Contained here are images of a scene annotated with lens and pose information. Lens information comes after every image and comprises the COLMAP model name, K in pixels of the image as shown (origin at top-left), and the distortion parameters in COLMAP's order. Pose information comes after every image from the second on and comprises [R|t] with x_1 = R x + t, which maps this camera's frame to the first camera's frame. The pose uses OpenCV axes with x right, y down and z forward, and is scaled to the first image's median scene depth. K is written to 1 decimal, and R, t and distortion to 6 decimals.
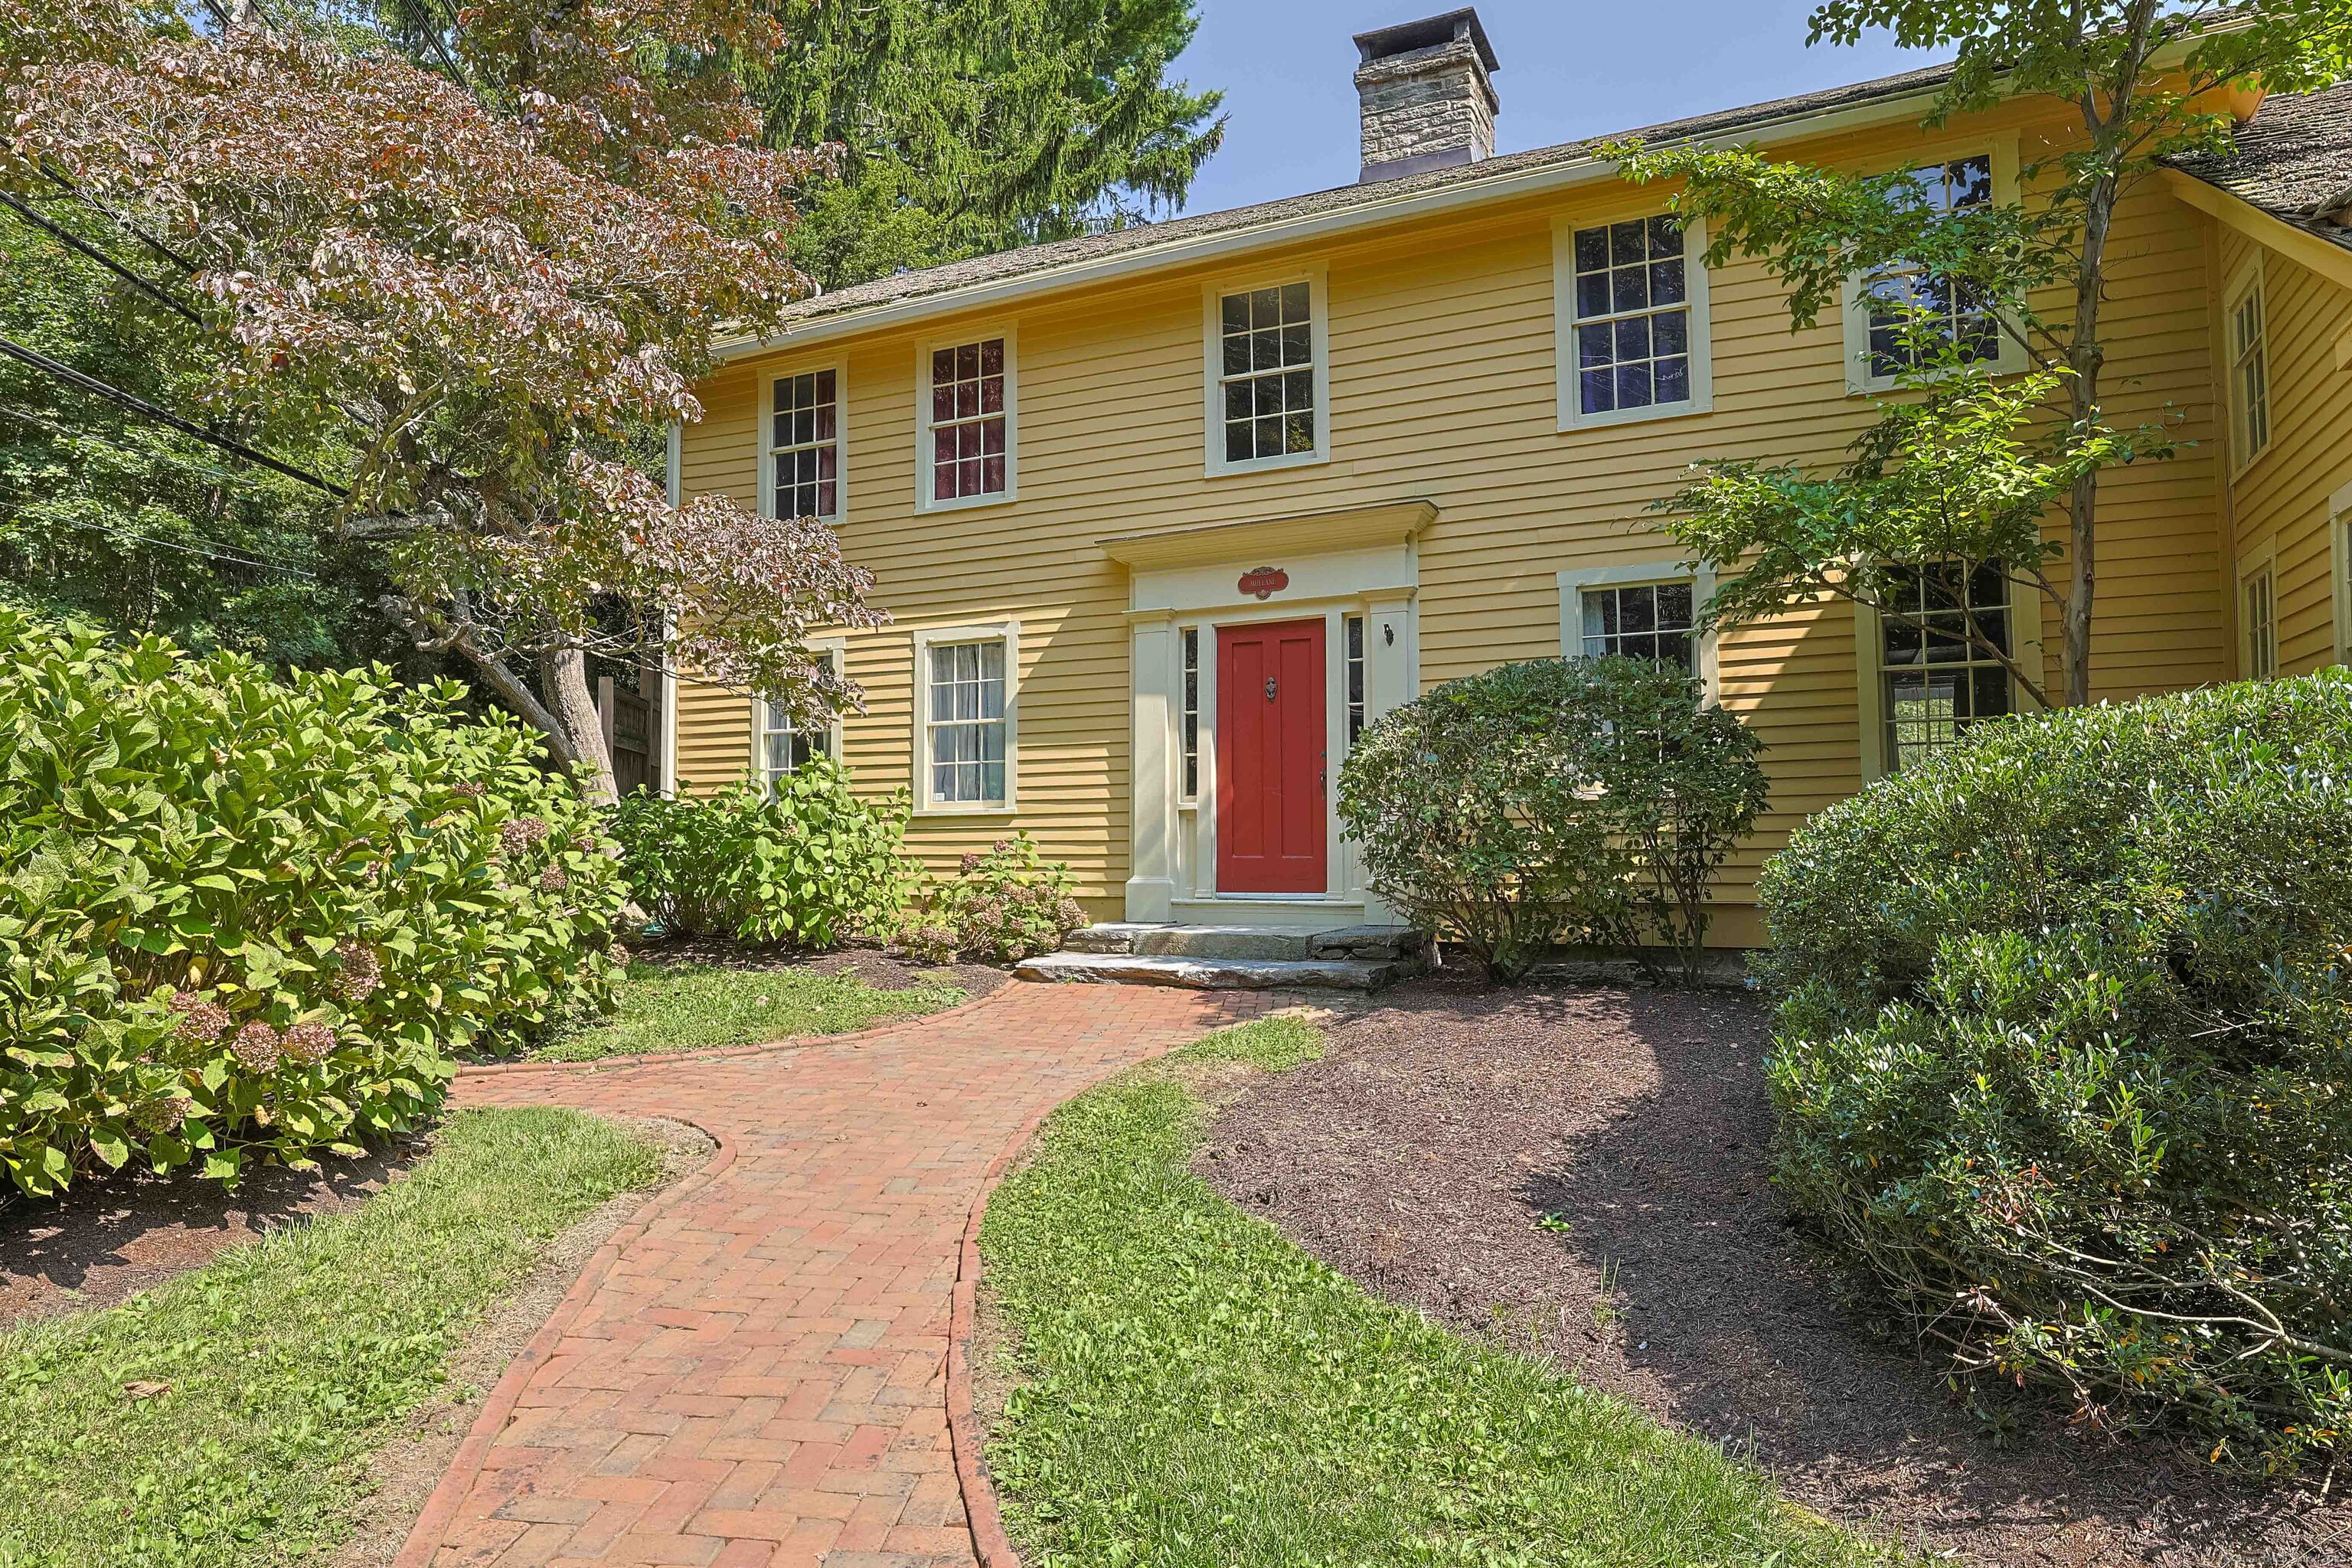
lens RADIAL K [[1475.6, 0, 1169.2], [0, 1475.6, 782.0], [0, 0, 1]] dist [-0.021460, 0.002161]
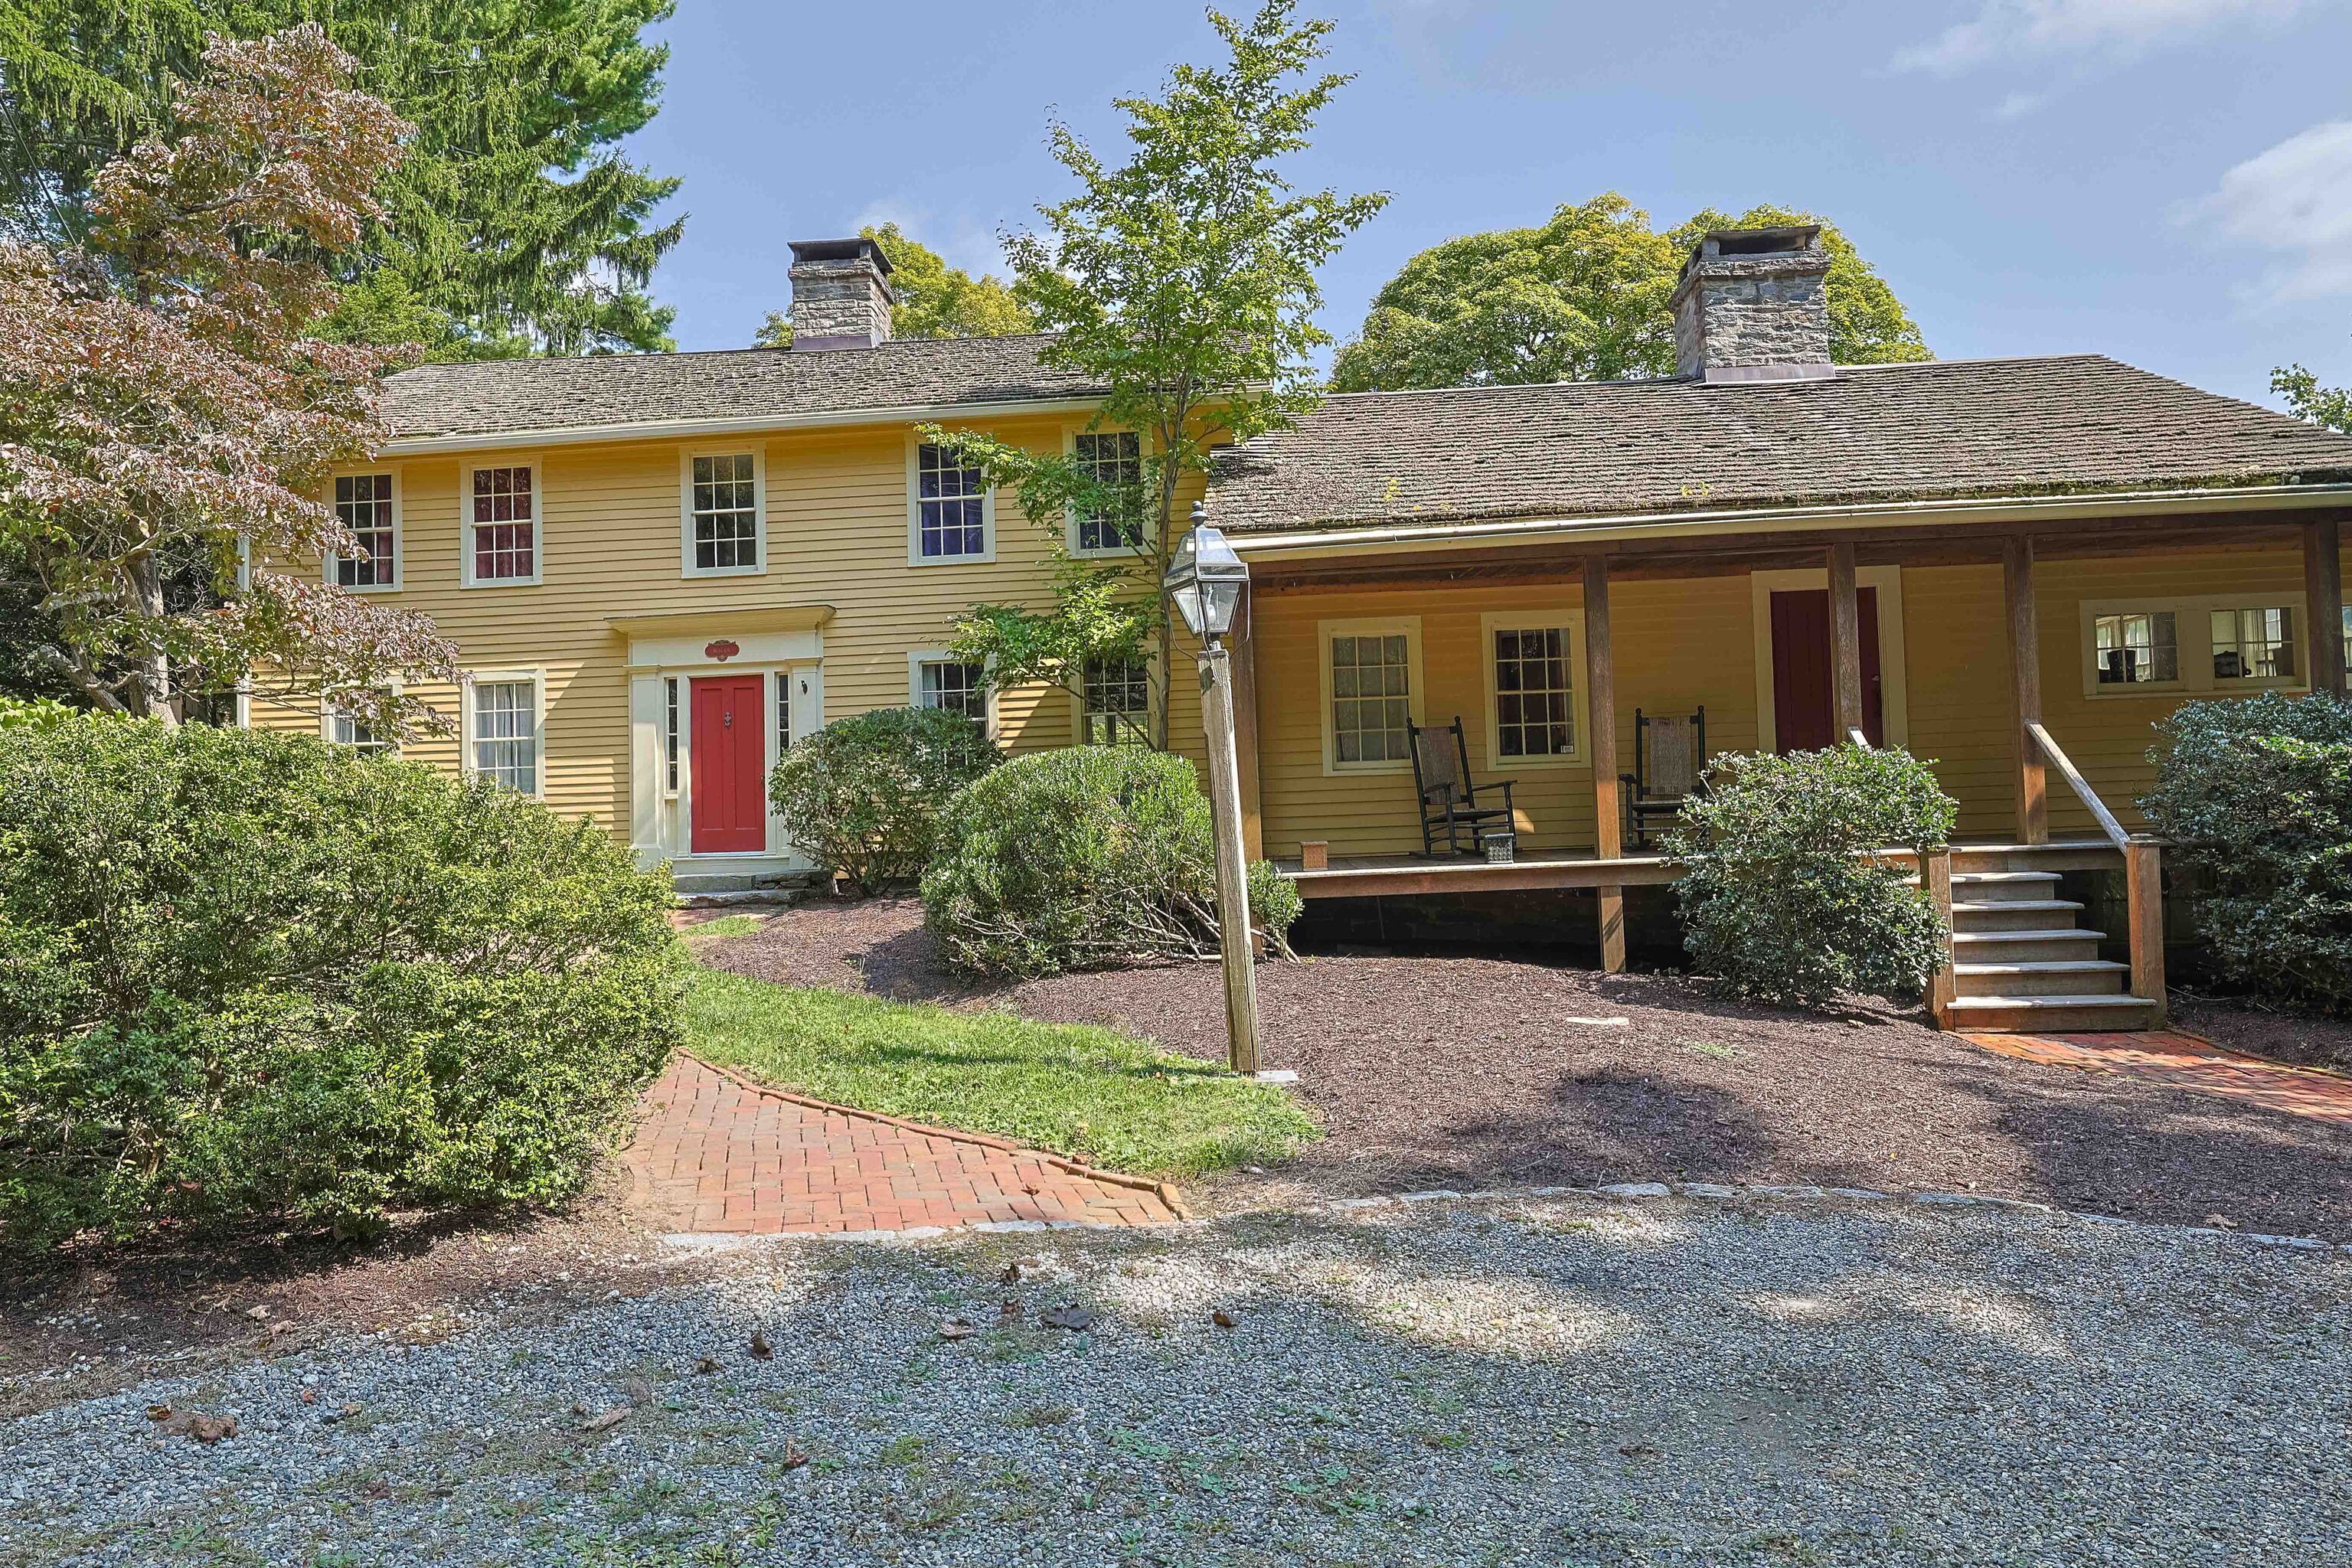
lens RADIAL K [[1475.6, 0, 1157.8], [0, 1475.6, 764.9], [0, 0, 1]] dist [-0.021460, 0.002161]
pose [[0.937468, -0.003529, 0.348053, -0.044161], [0.006304, 0.999957, -0.006842, -0.002792], [-0.348014, 0.008609, 0.937450, -0.580727]]
